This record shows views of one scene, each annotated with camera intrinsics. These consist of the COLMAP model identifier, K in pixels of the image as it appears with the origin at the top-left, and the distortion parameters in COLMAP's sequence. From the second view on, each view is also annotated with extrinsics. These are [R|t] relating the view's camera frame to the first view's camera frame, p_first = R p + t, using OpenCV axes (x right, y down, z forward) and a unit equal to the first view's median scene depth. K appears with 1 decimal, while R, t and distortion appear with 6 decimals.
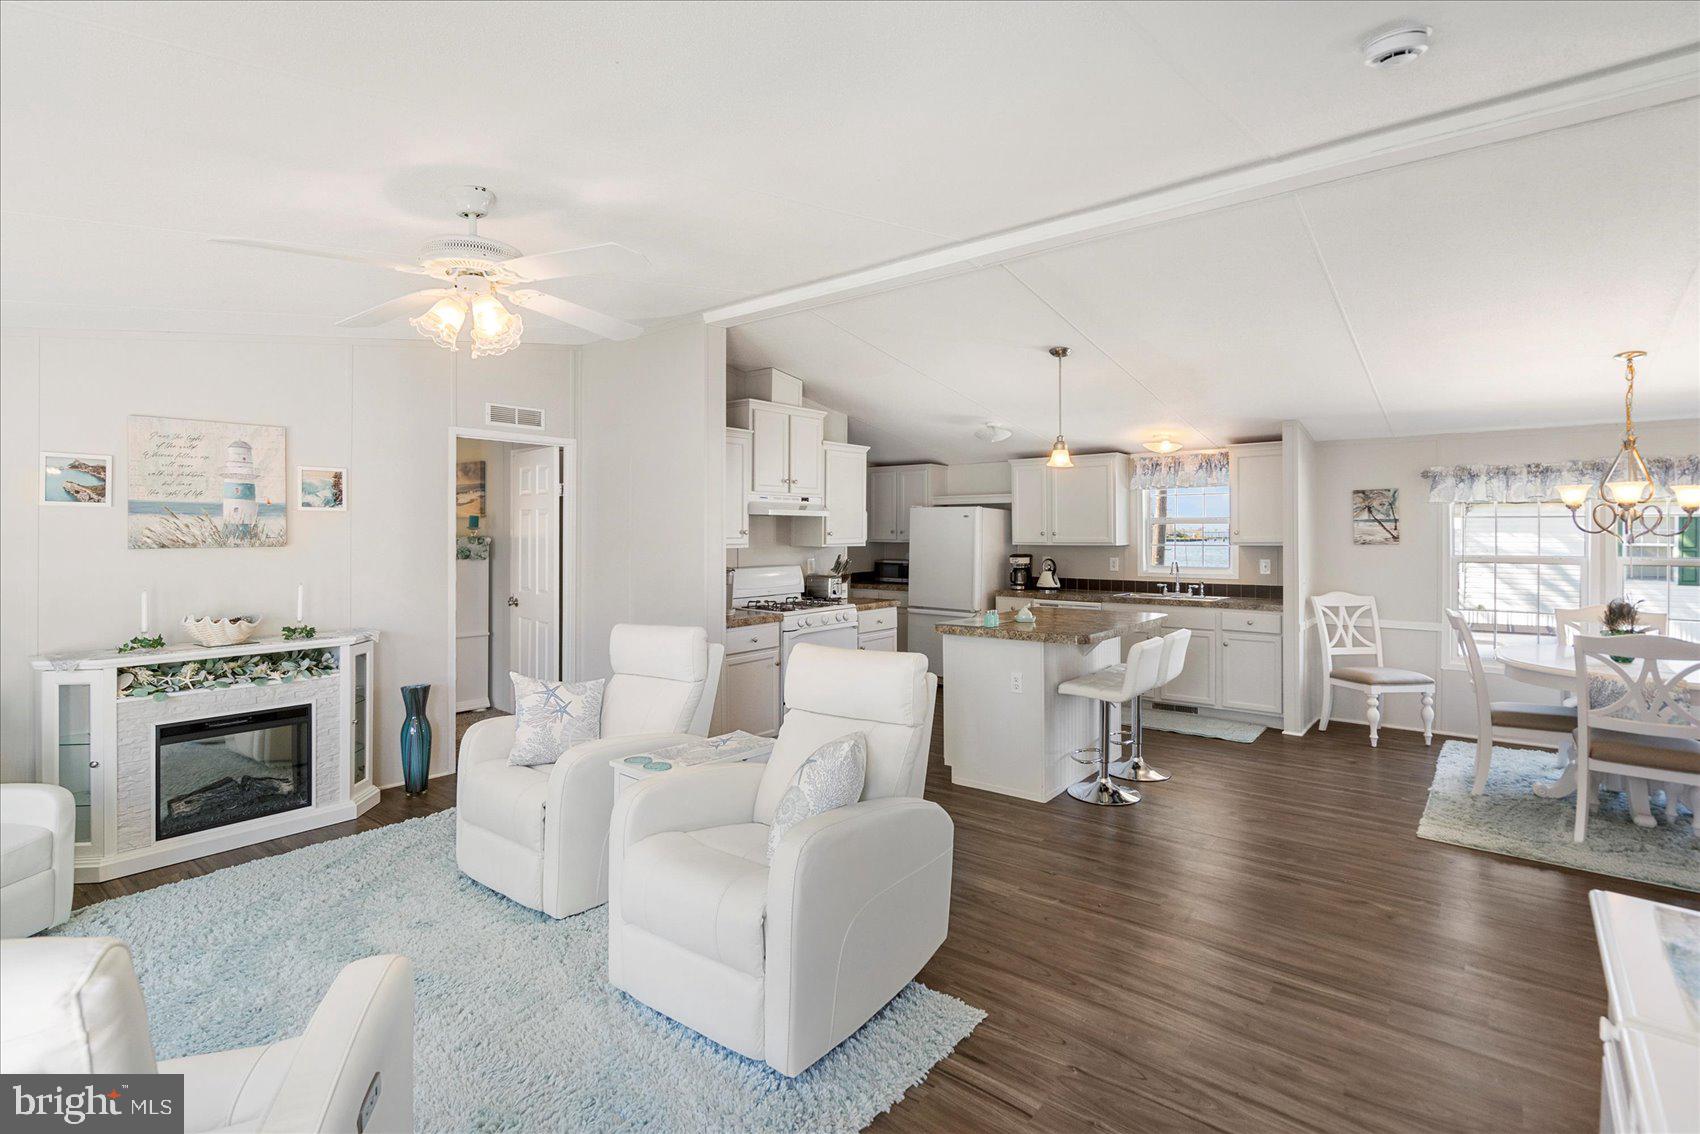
lens RADIAL K [[808.7, 0, 848.3], [0, 808.7, 533.2], [0, 0, 1]] dist [-0.004938, 0.002109]
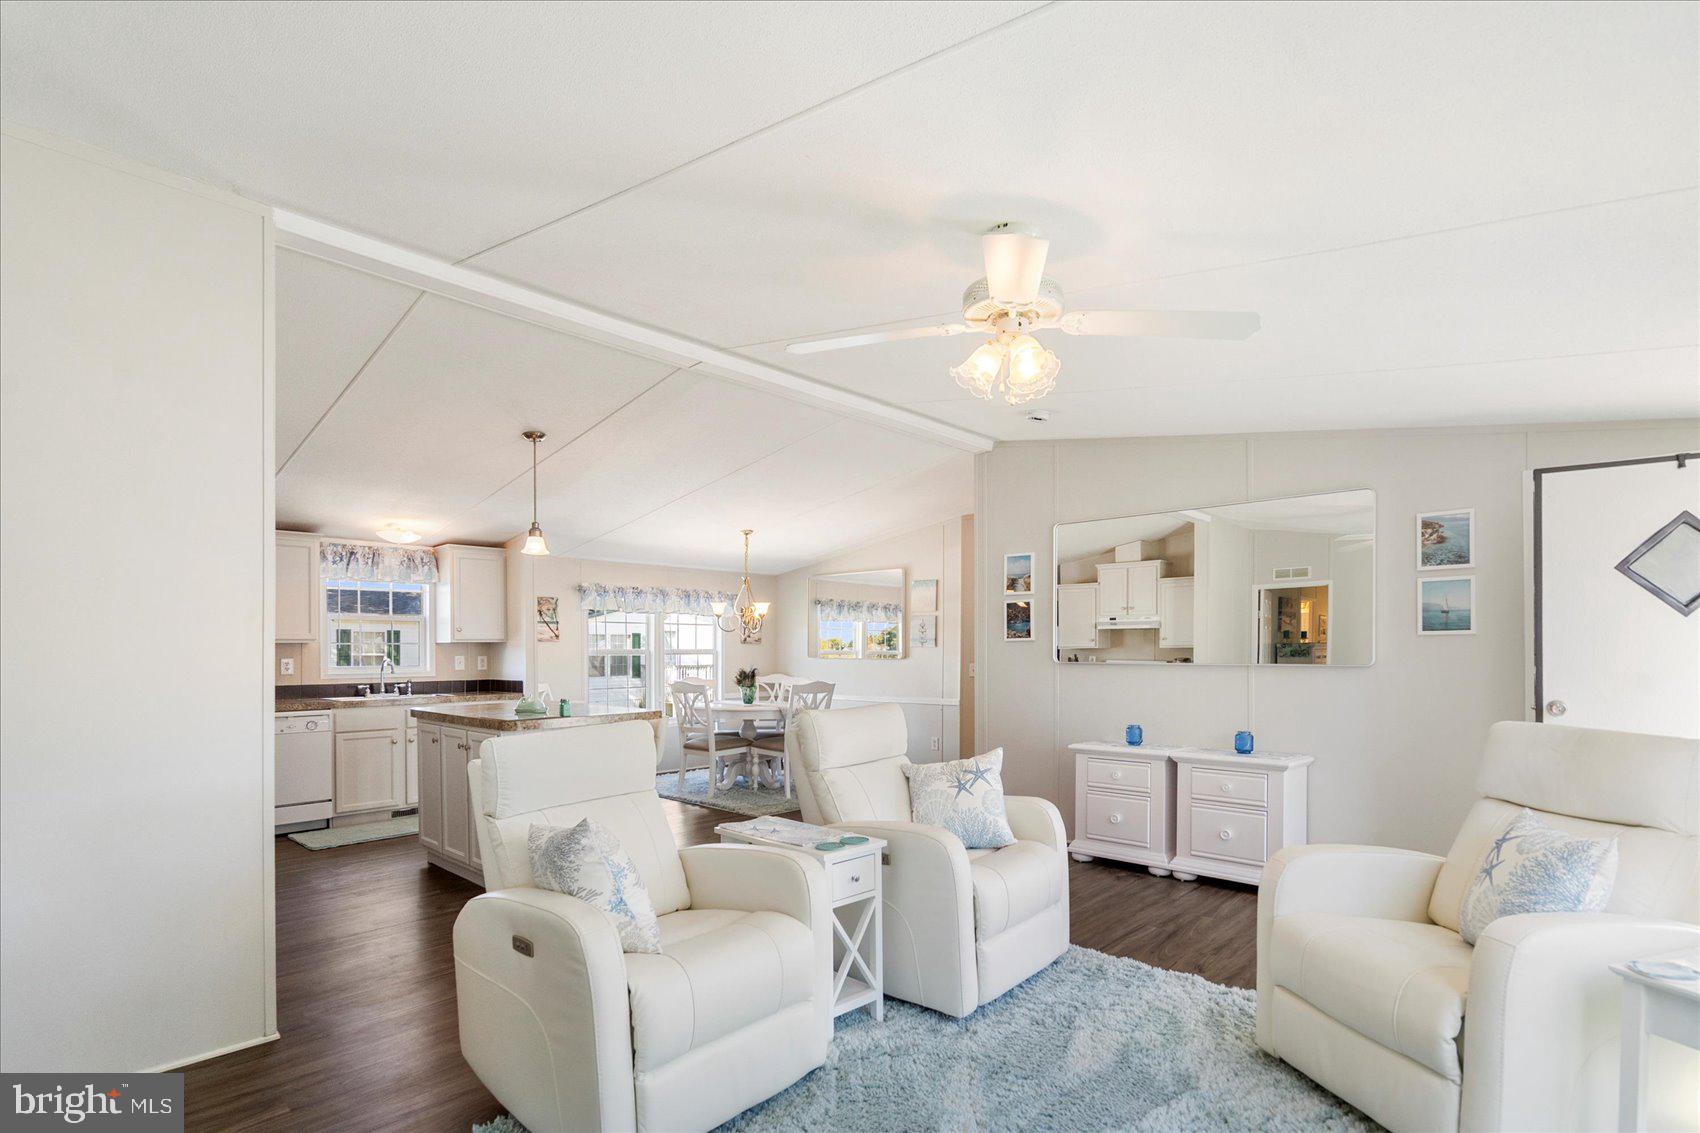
lens RADIAL K [[808.7, 0, 856.5], [0, 808.7, 656.0], [0, 0, 1]] dist [-0.004938, 0.002109]
pose [[0.071322, -0.007229, 0.997427, -0.605183], [0.003771, 0.999969, 0.006978, 0.032077], [-0.997446, 0.003264, 0.071347, 0.478953]]
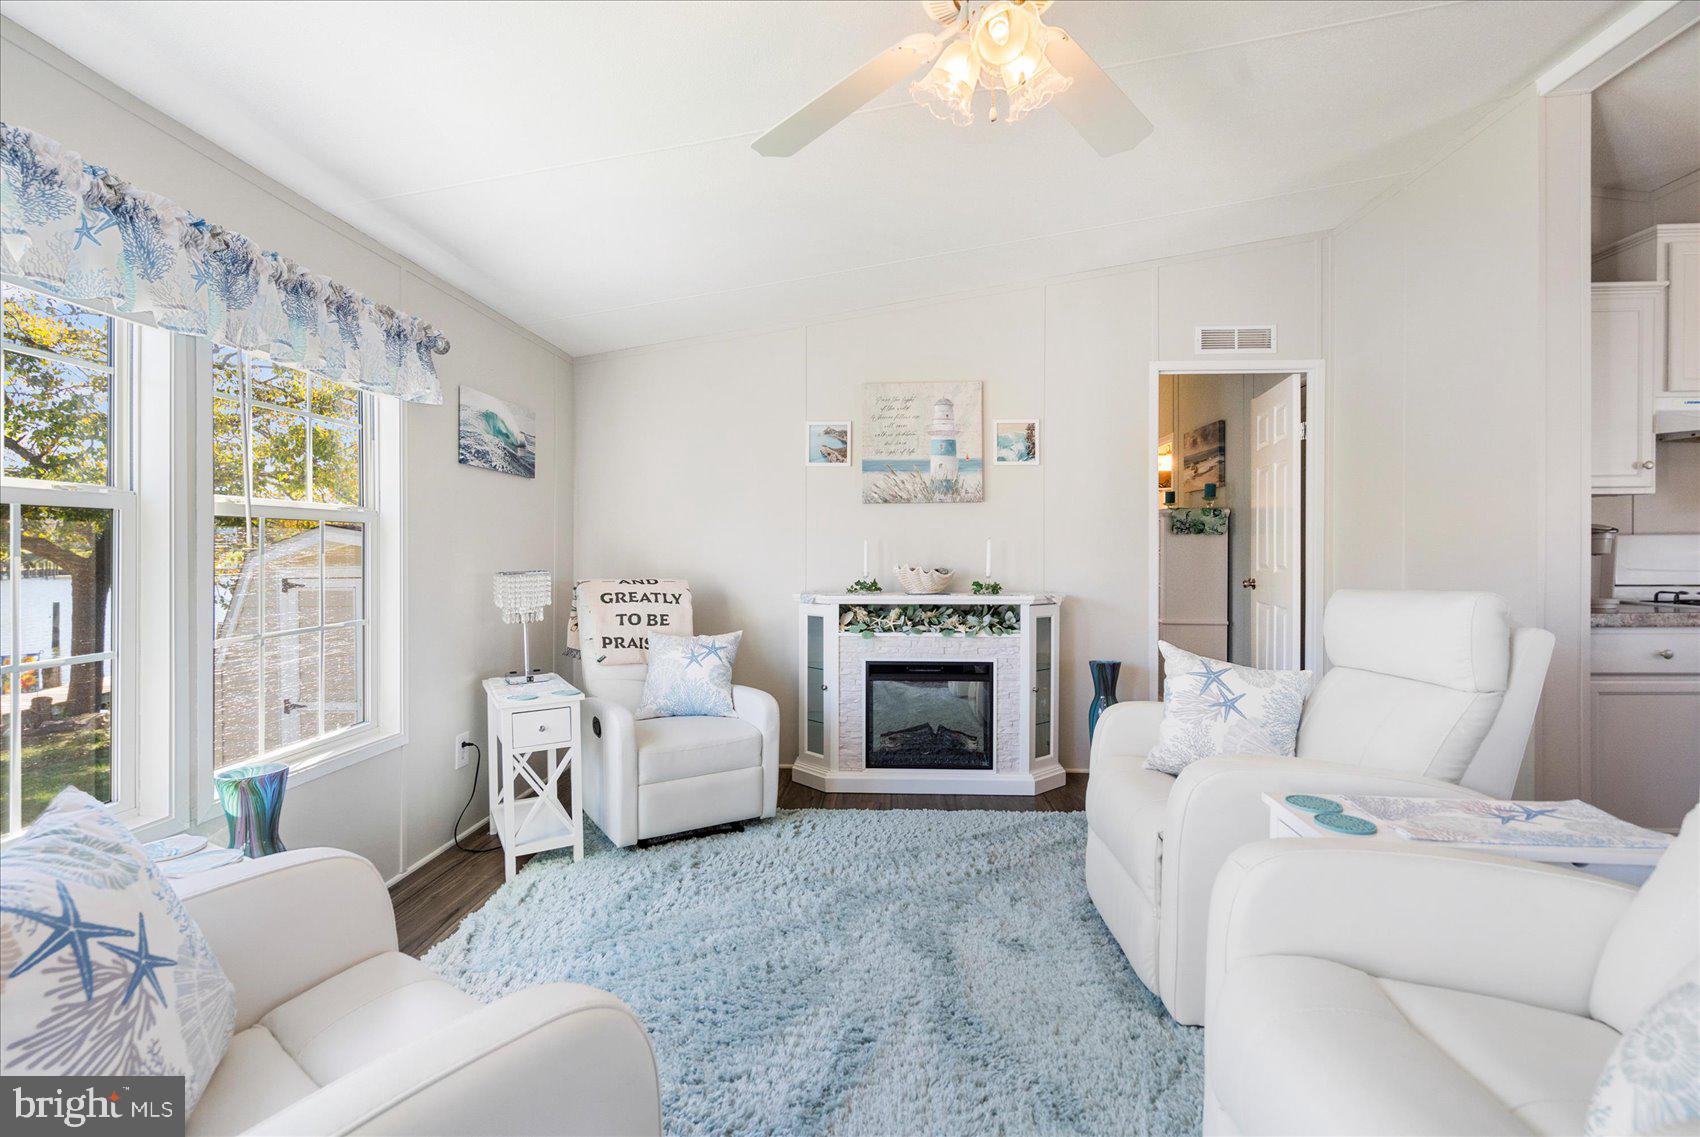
lens RADIAL K [[808.7, 0, 832.4], [0, 808.7, 547.3], [0, 0, 1]] dist [-0.004938, 0.002109]
pose [[0.584935, 0.000925, -0.811079, -0.003200], [0.000125, 0.999999, 0.001230, 0.054378], [0.811080, -0.000821, 0.584935, 0.211813]]
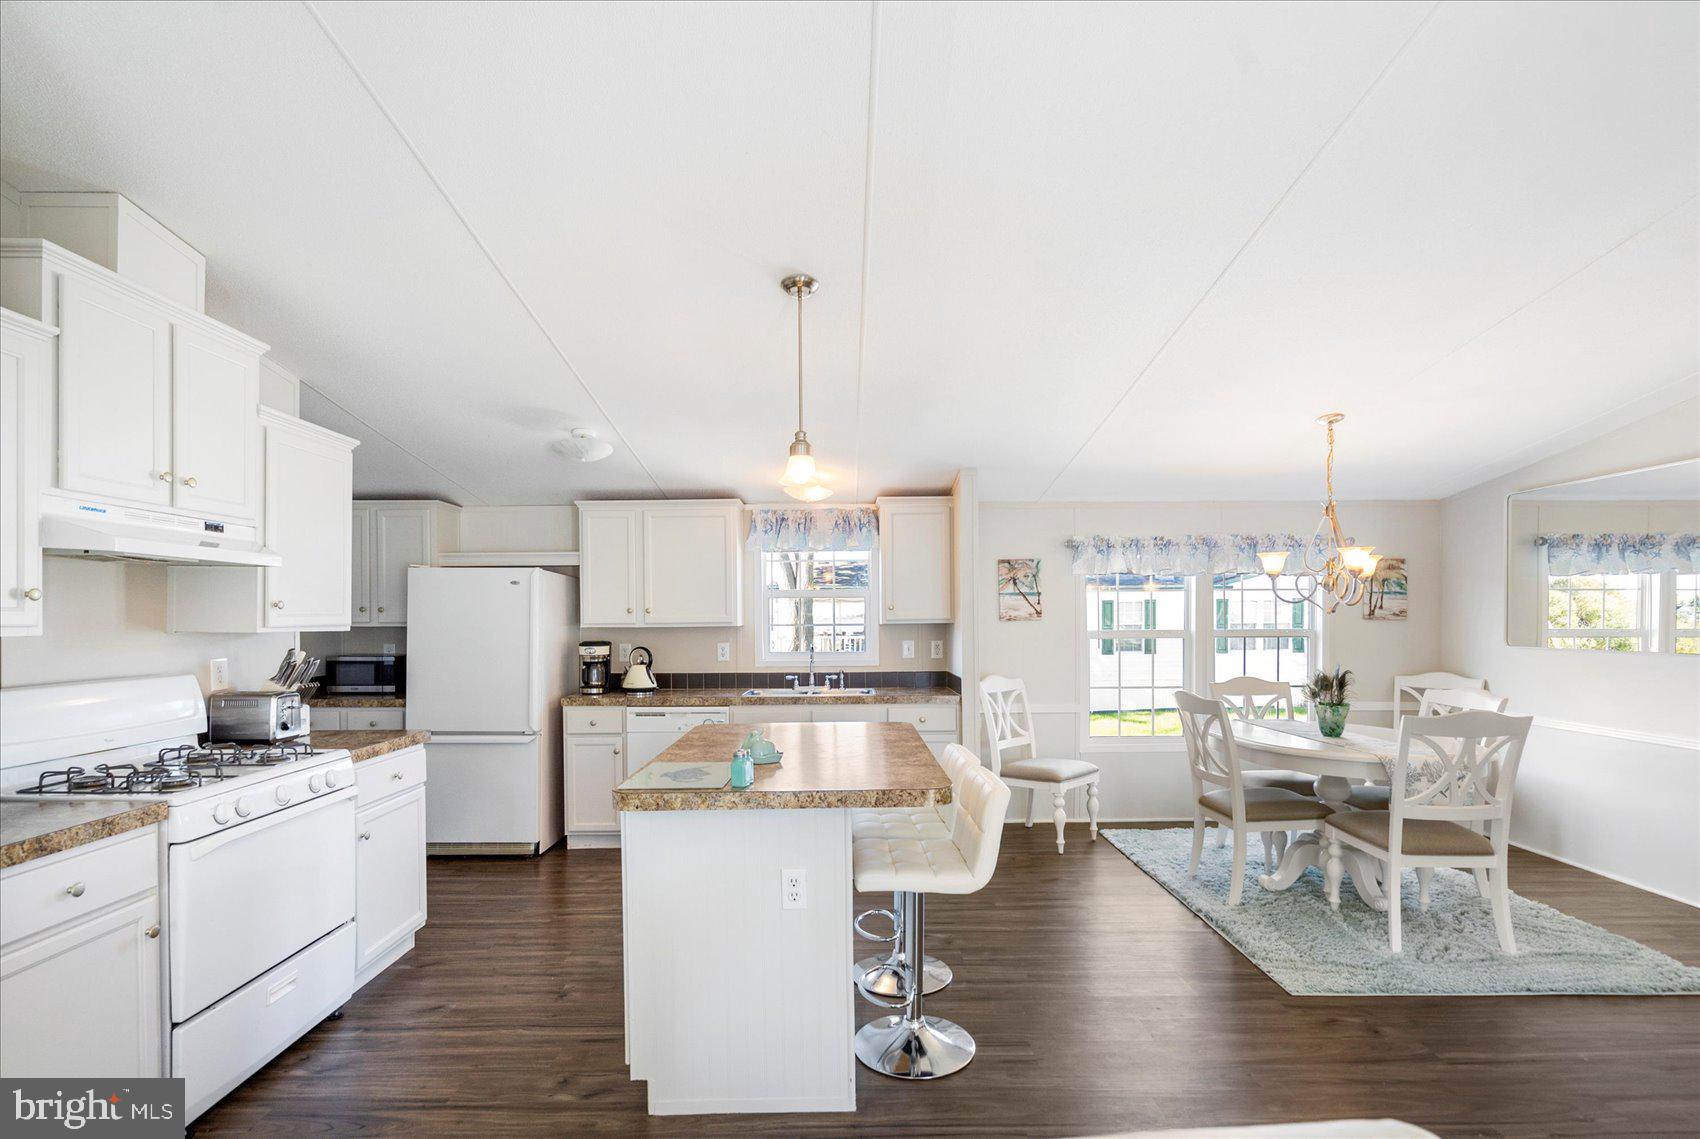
lens RADIAL K [[808.7, 0, 848.8], [0, 808.7, 622.1], [0, 0, 1]] dist [-0.004938, 0.002109]
pose [[0.774454, -0.006868, 0.632592, -0.069387], [0.006715, 0.999974, 0.002635, 0.013189], [-0.632594, 0.002207, 0.774480, 0.468122]]
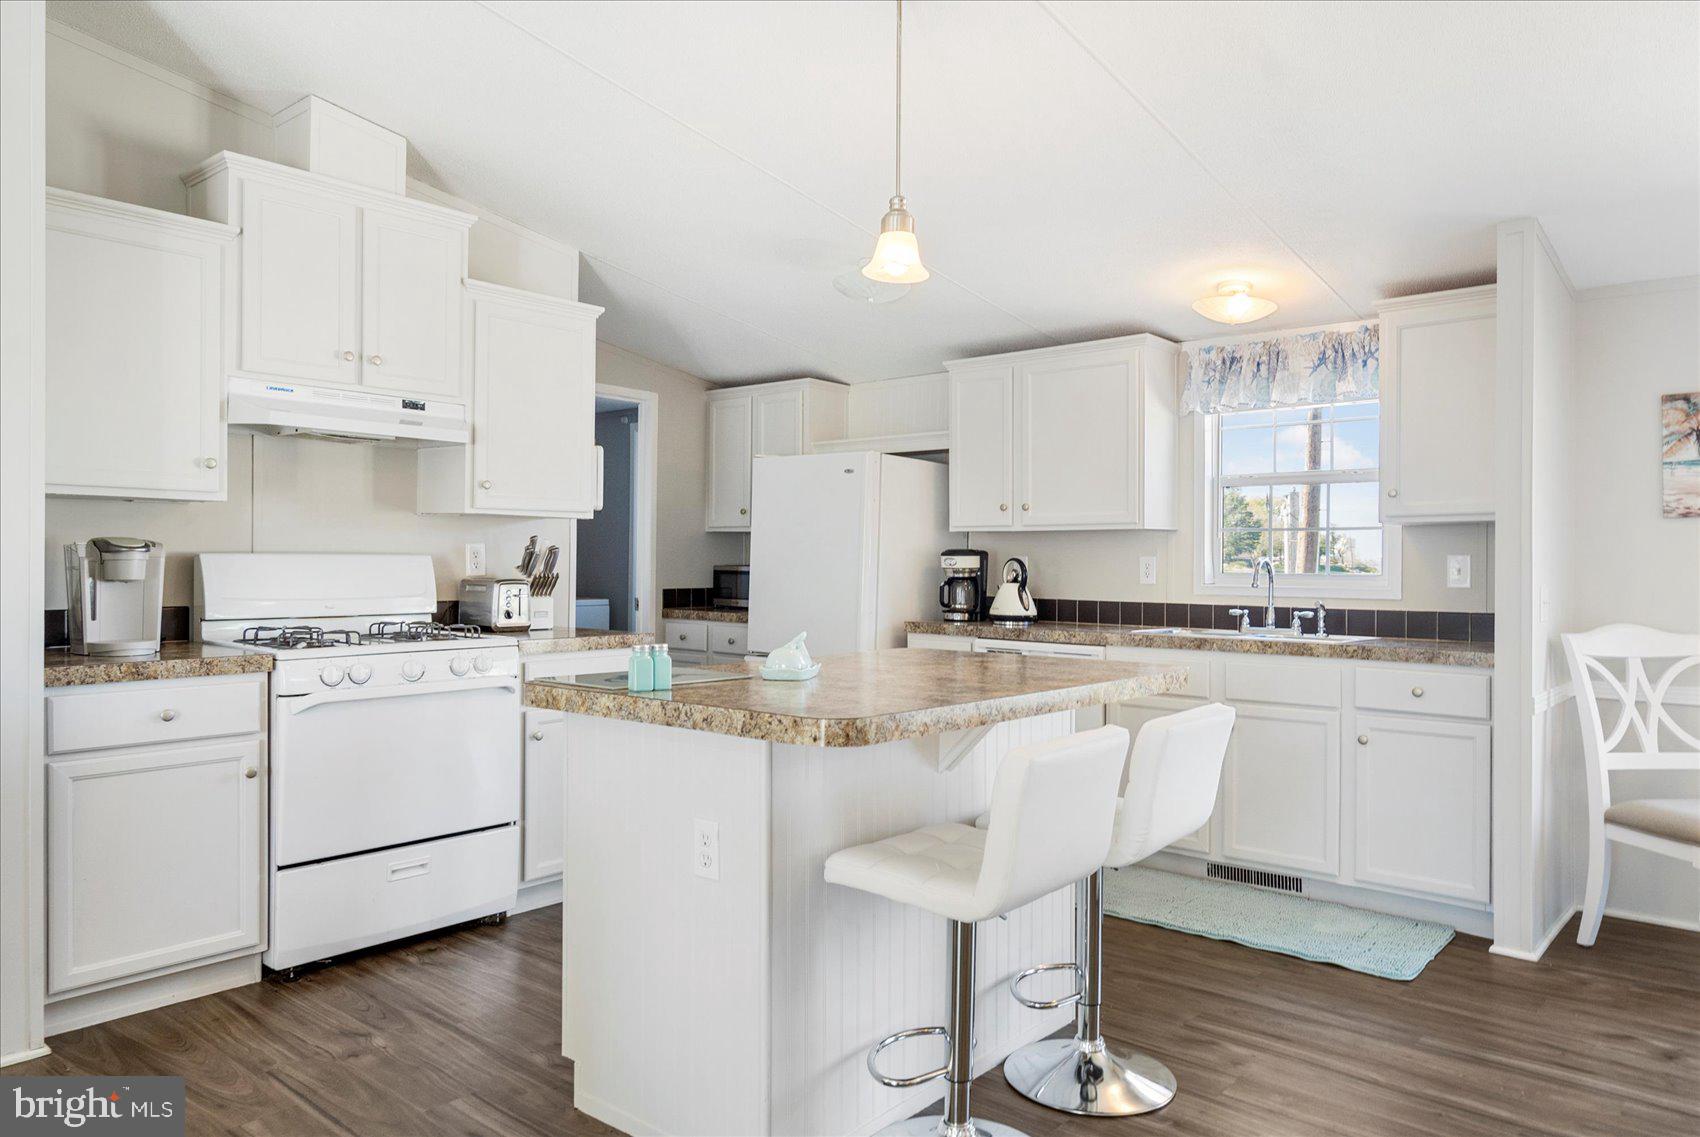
lens RADIAL K [[1145.3, 0, 848.0], [0, 1145.3, 561.8], [0, 0, 1]] dist [0.003293, 0.003959]
pose [[0.999374, 0.009532, -0.034083, 0.228308], [-0.009596, 0.999952, -0.001712, 0.048165], [0.034065, 0.002038, 0.999418, 0.401567]]
